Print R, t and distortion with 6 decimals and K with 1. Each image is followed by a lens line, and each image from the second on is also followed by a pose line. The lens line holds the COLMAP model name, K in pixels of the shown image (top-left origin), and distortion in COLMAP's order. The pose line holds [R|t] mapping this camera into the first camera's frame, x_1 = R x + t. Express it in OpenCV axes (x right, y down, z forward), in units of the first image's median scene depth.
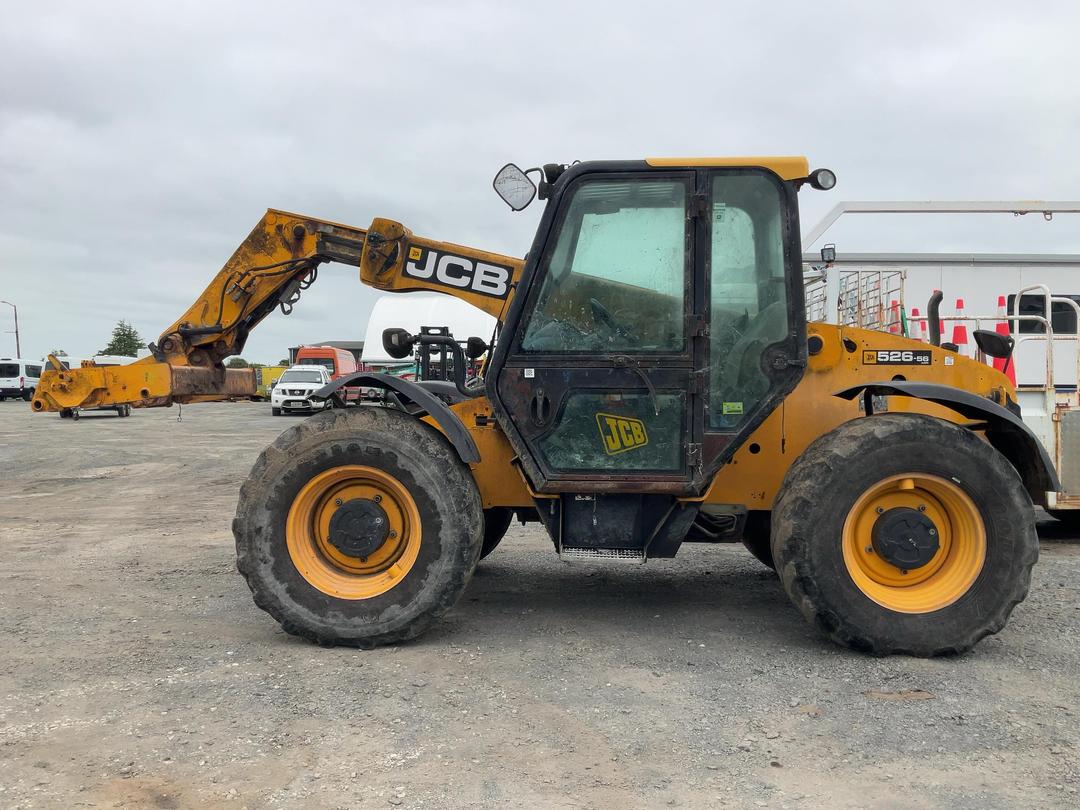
lens RADIAL K [[978.2, 0, 537.7], [0, 978.2, 397.6], [0, 0, 1]] dist [0.132007, -0.253292]
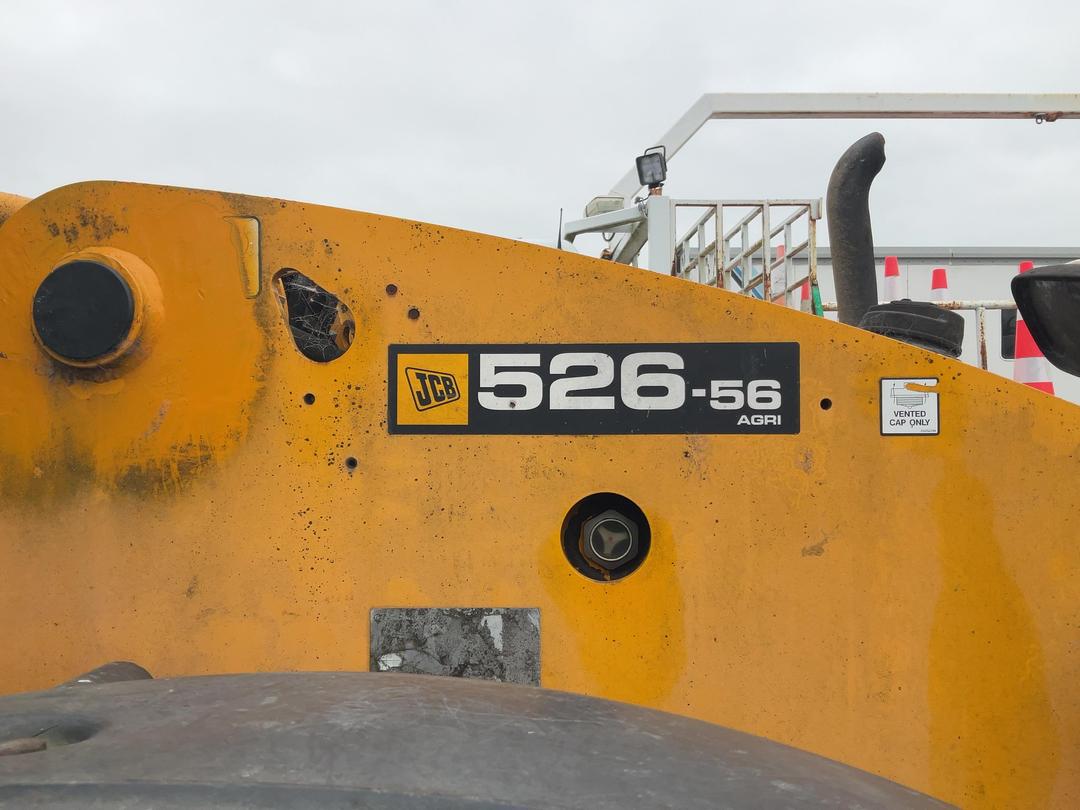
lens RADIAL K [[978.2, 0, 537.7], [0, 978.2, 397.6], [0, 0, 1]] dist [0.132007, -0.253292]
pose [[0.999714, -0.010089, 0.021675, 0.348389], [0.010986, 0.999070, -0.041695, -0.032172], [-0.021234, 0.041921, 0.998895, 0.835229]]
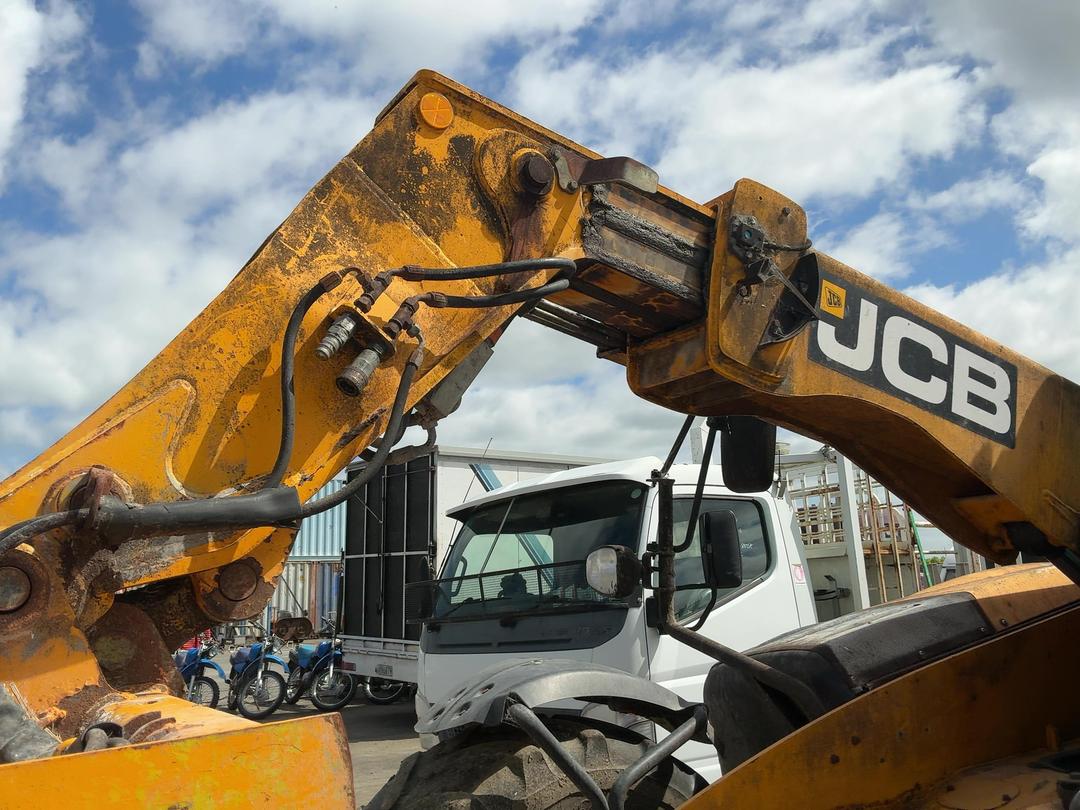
lens RADIAL K [[978.2, 0, 537.7], [0, 978.2, 397.6], [0, 0, 1]] dist [0.132007, -0.253292]
pose [[0.808092, 0.089318, 0.582246, -0.434305], [0.038867, 0.978199, -0.204002, -0.050010], [-0.587773, 0.187483, 0.787003, 0.851687]]
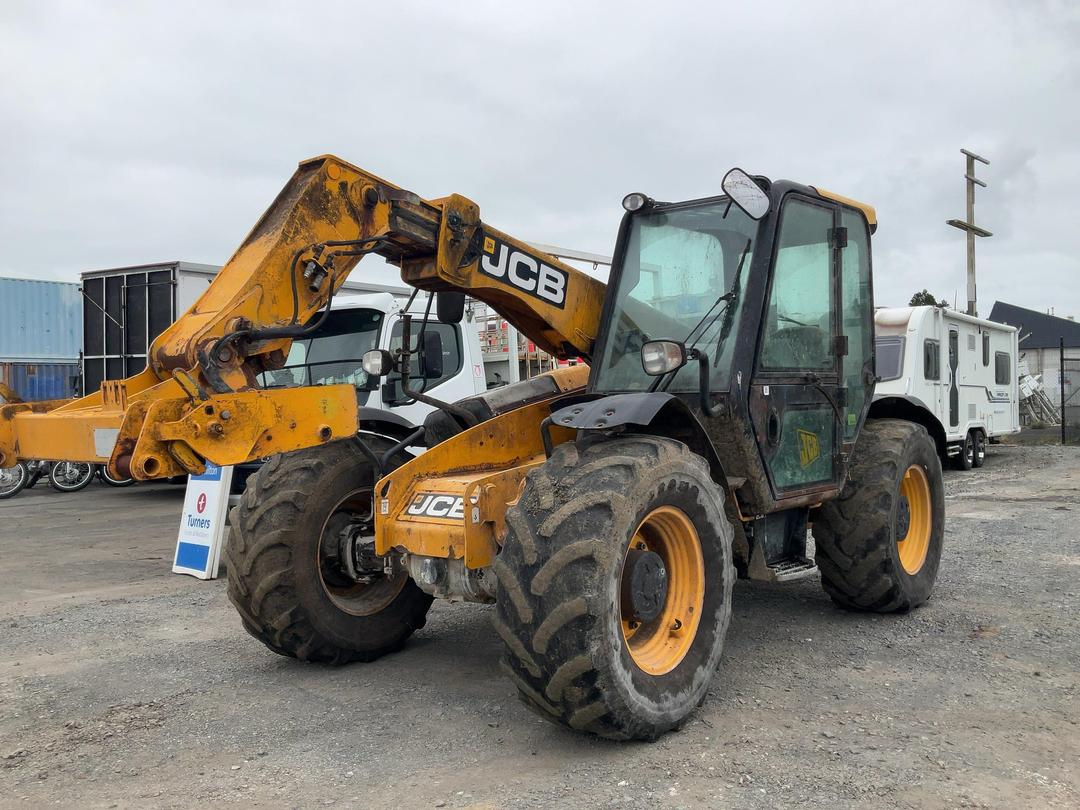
lens RADIAL K [[978.2, 0, 537.7], [0, 978.2, 397.6], [0, 0, 1]] dist [0.132007, -0.253292]
pose [[0.595331, -0.018336, 0.803272, -0.799218], [0.034745, 0.999392, -0.002939, -0.020020], [-0.802729, 0.029660, 0.595606, 0.530248]]
